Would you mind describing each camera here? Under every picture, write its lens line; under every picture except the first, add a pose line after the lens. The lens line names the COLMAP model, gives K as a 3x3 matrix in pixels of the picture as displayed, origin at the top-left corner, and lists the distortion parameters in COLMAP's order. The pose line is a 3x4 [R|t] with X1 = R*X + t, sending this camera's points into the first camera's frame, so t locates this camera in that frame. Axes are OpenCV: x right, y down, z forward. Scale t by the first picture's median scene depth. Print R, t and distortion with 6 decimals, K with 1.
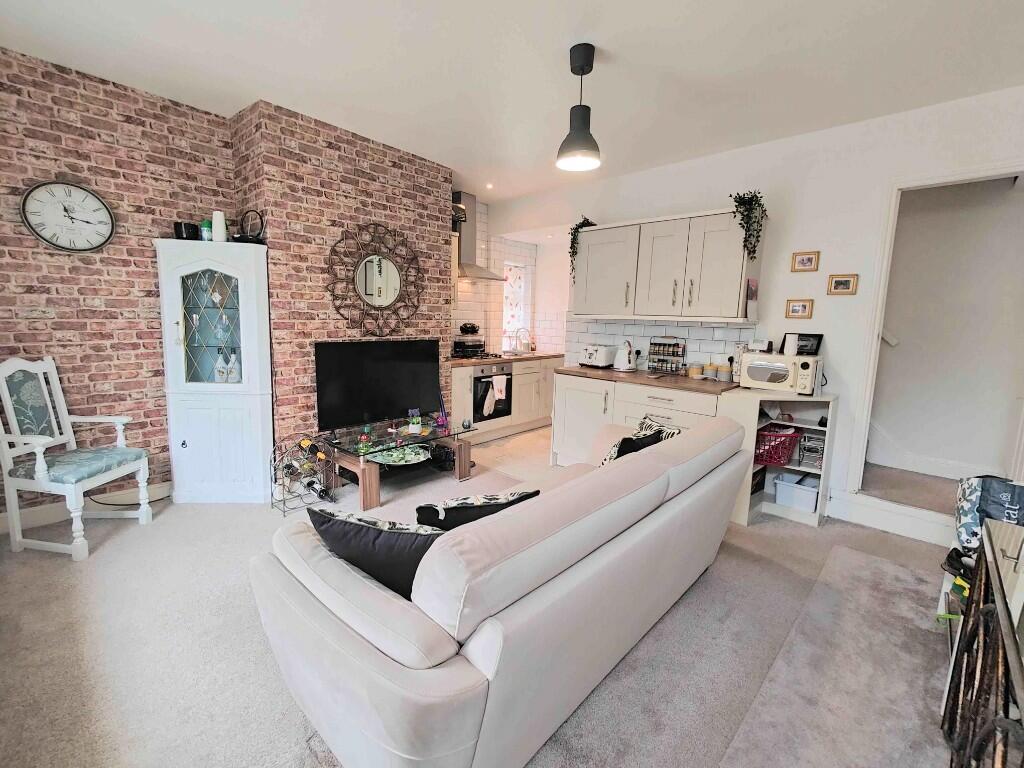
lens RADIAL K [[453.0, 0, 514.6], [0, 453.0, 379.4], [0, 0, 1]] dist [0.006793, -0.000265]
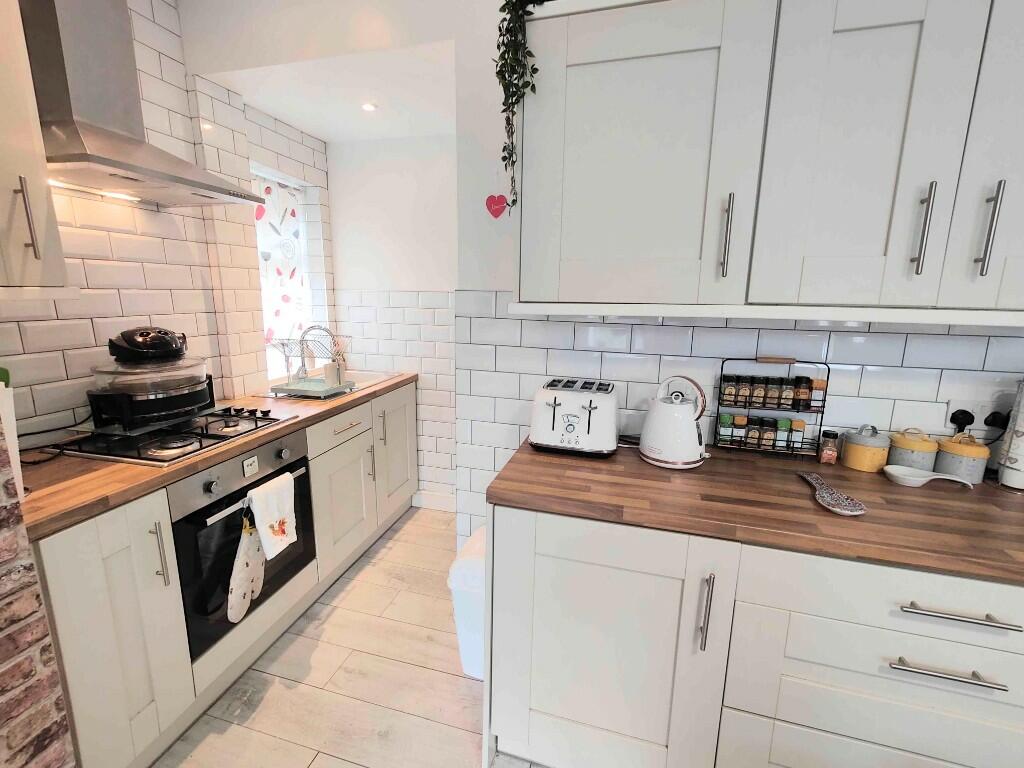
lens RADIAL K [[453.0, 0, 513.4], [0, 453.0, 380.4], [0, 0, 1]] dist [0.006793, -0.000265]
pose [[0.888854, -0.101990, 0.446695, -0.020012], [0.073730, 0.994044, 0.080252, -0.122722], [-0.452219, -0.038398, 0.891080, 0.767782]]
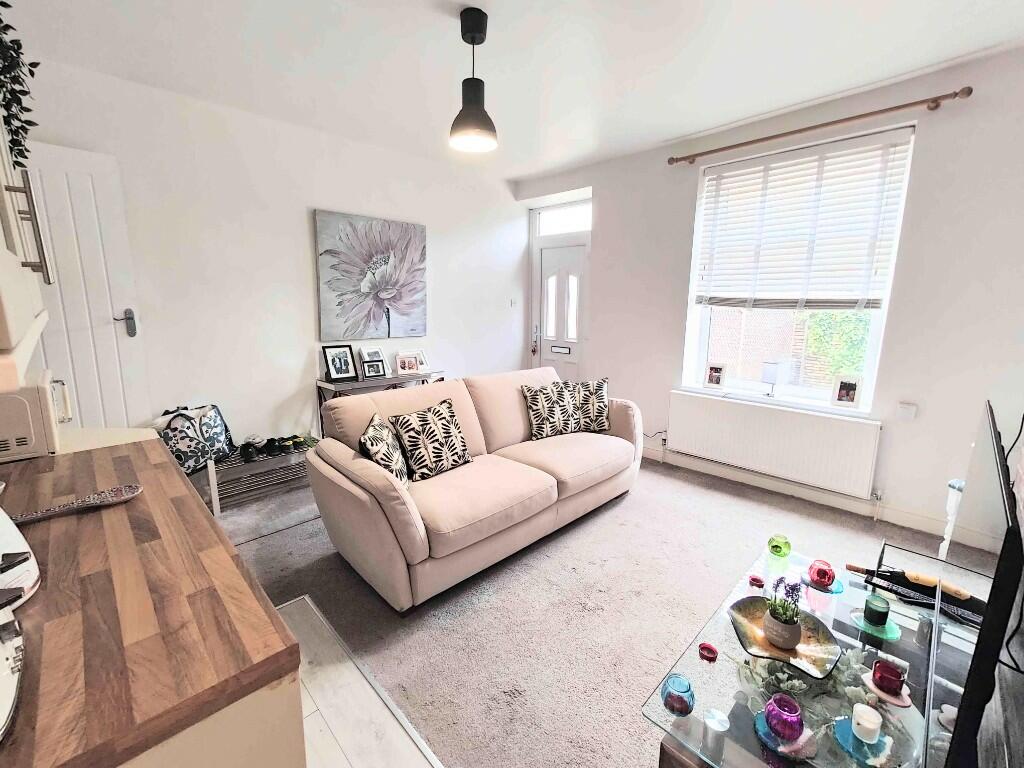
lens RADIAL K [[453.0, 0, 509.5], [0, 453.0, 383.9], [0, 0, 1]] dist [0.006793, -0.000265]
pose [[-0.997946, -0.043242, 0.047264, 0.002902], [-0.025025, 0.942327, 0.333758, -0.190907], [-0.058970, 0.331889, -0.941473, 1.183660]]
